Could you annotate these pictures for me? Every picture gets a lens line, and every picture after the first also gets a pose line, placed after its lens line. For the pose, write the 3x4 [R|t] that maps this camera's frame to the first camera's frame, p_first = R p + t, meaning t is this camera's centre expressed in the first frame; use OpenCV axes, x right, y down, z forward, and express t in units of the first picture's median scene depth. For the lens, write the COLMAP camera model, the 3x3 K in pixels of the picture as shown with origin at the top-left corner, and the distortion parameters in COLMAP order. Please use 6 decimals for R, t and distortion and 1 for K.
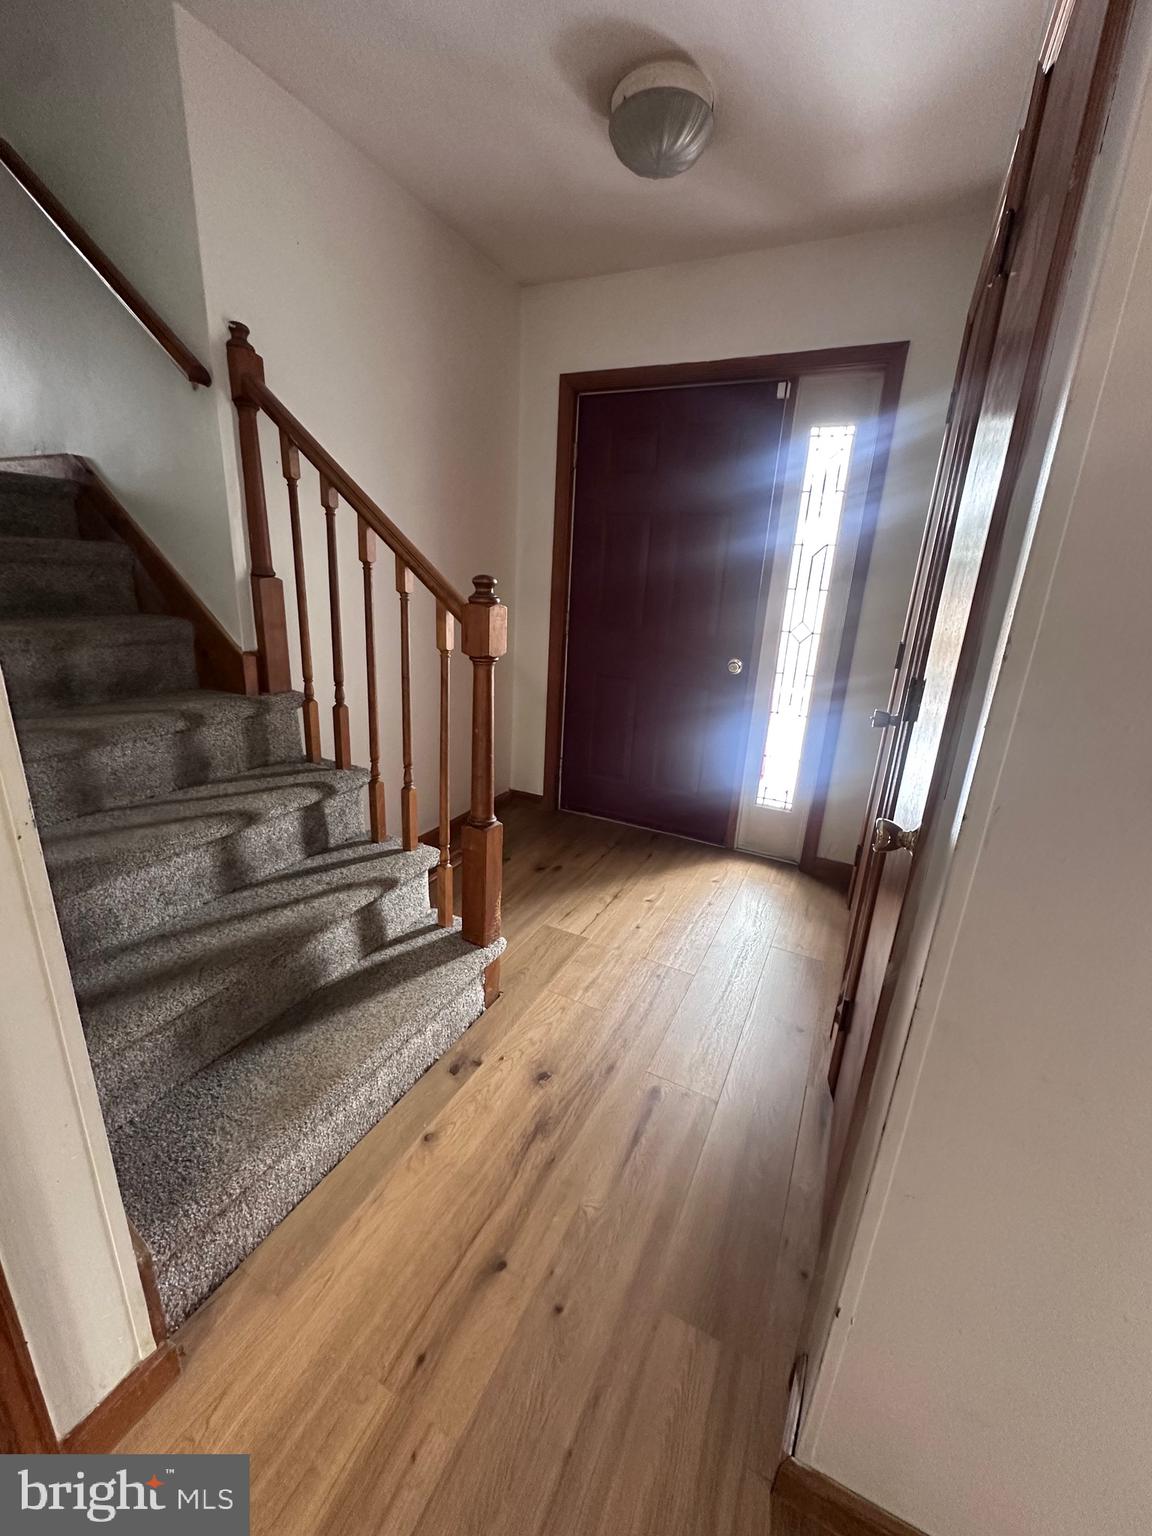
lens RADIAL K [[610.4, 0, 567.9], [0, 610.4, 764.5], [0, 0, 1]] dist [-0.006151, 0.001649]
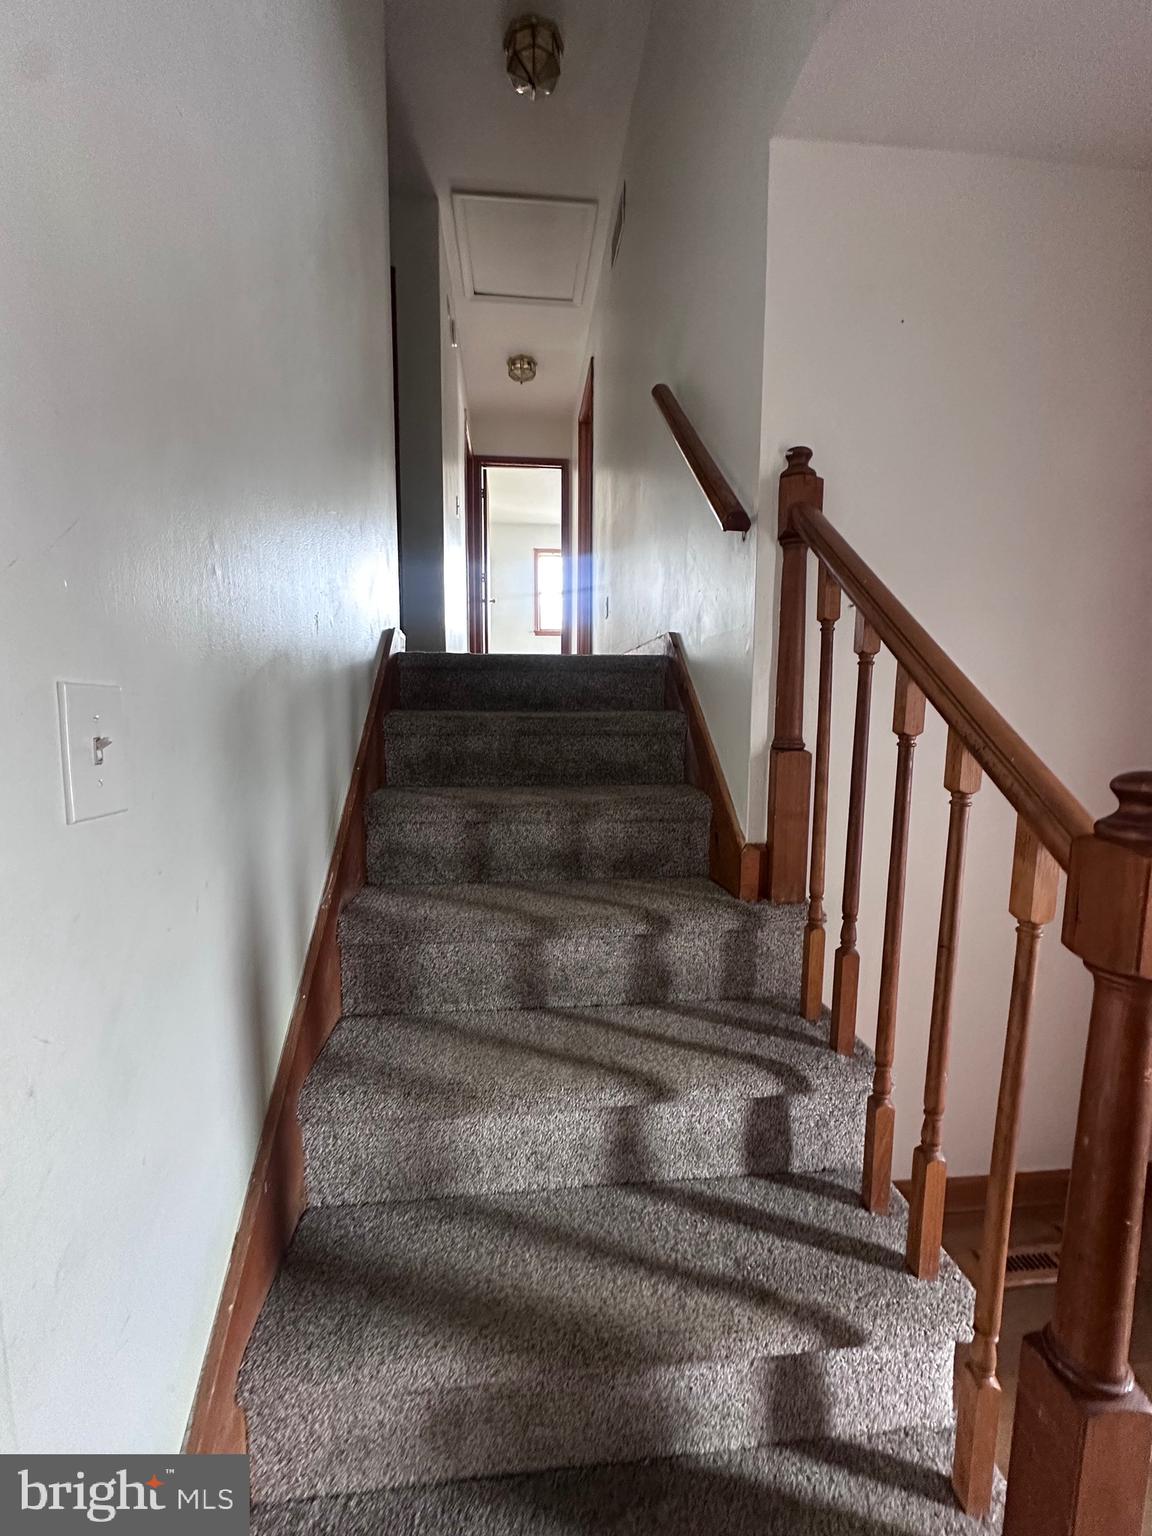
lens RADIAL K [[610.4, 0, 574.3], [0, 610.4, 771.3], [0, 0, 1]] dist [-0.006151, 0.001649]
pose [[0.536730, 0.046390, -0.842478, -0.004350], [-0.226371, 0.969798, -0.090817, -0.167376], [0.812821, 0.239456, 0.531021, 0.423684]]
